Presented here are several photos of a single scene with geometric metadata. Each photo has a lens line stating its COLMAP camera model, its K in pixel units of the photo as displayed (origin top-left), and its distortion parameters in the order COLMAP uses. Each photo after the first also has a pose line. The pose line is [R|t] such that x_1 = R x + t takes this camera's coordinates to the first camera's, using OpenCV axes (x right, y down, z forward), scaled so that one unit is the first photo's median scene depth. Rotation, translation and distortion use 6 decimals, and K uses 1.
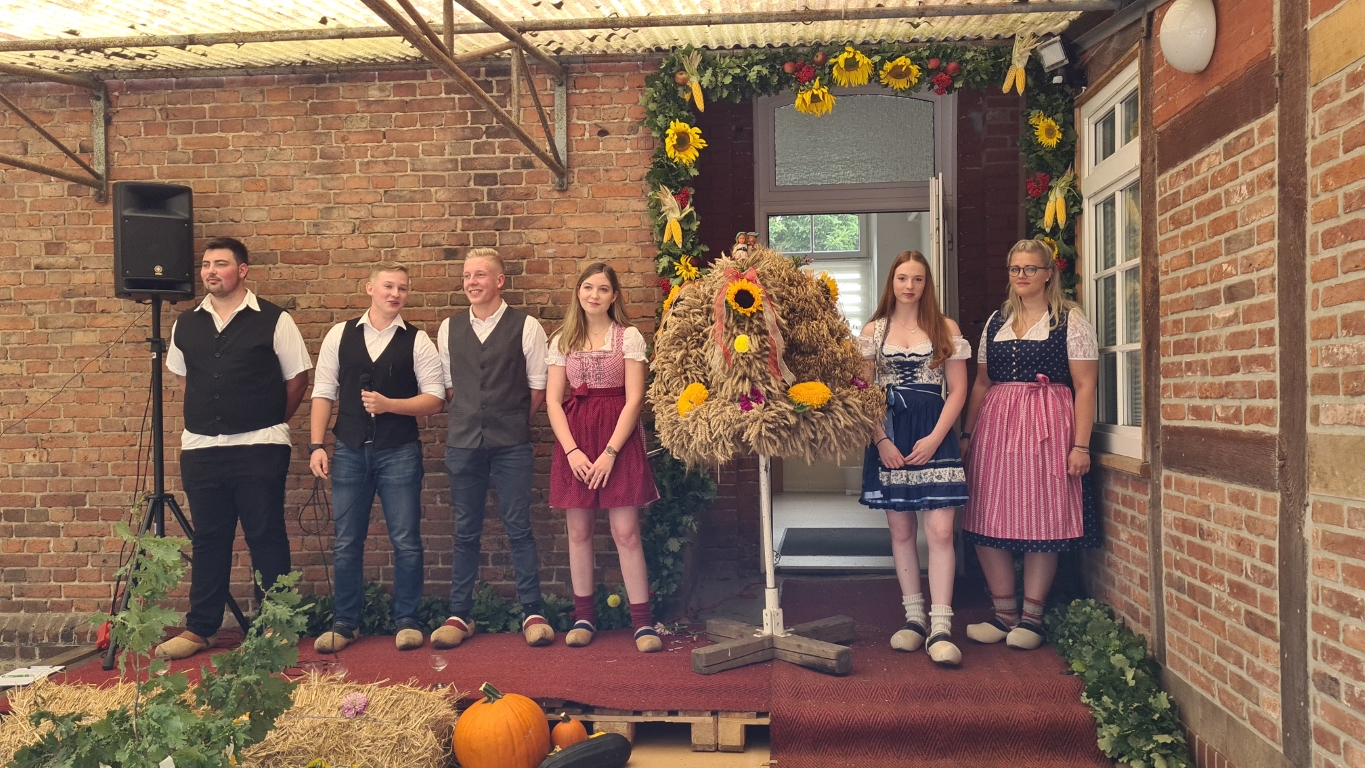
lens RADIAL K [[1009.8, 0, 655.3], [0, 1009.8, 374.4], [0, 0, 1]] dist [0.062591, -0.025382]
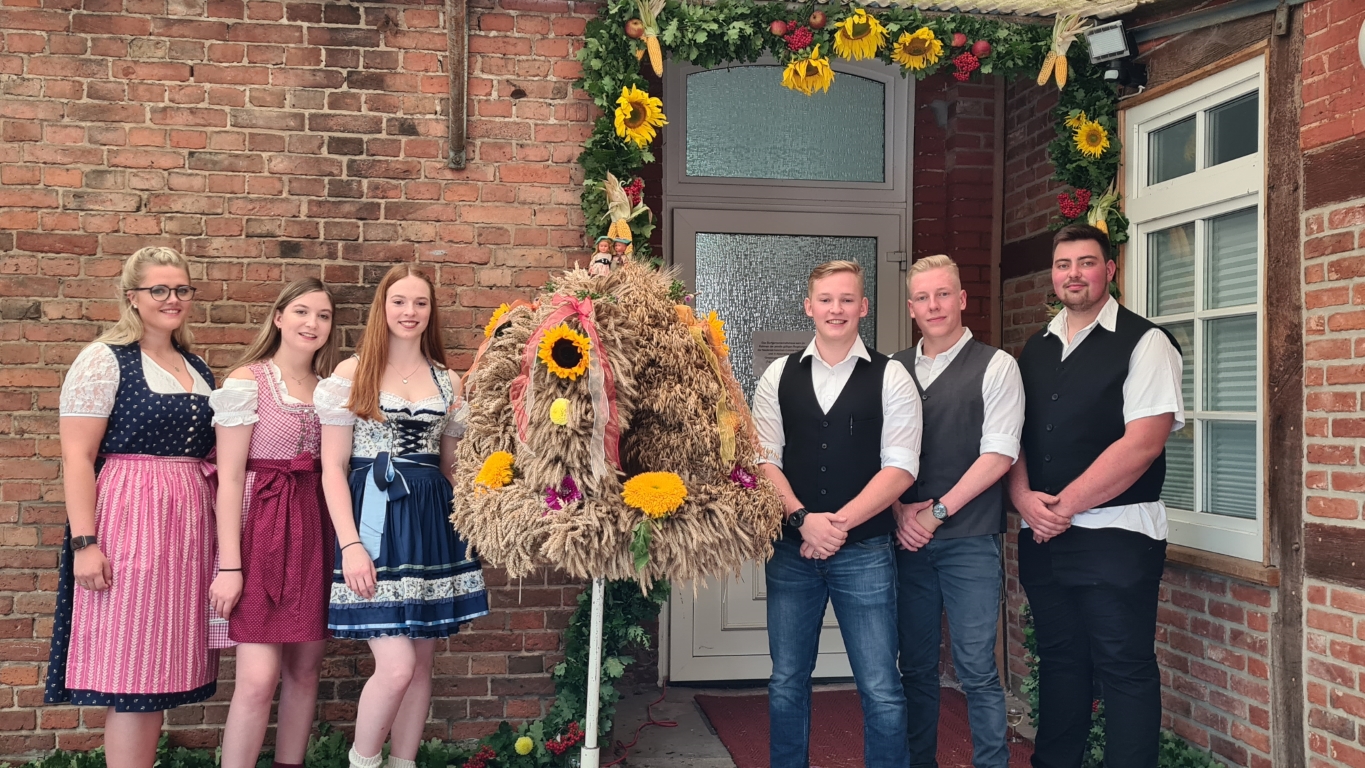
lens RADIAL K [[1291.1, 0, 677.6], [0, 1291.1, 382.2], [0, 0, 1]] dist [0.059178, 0.000000]
pose [[0.975222, 0.028029, 0.219447, -0.140839], [-0.024939, 0.999547, -0.016839, -0.020366], [-0.219819, 0.010949, 0.975479, 0.077210]]
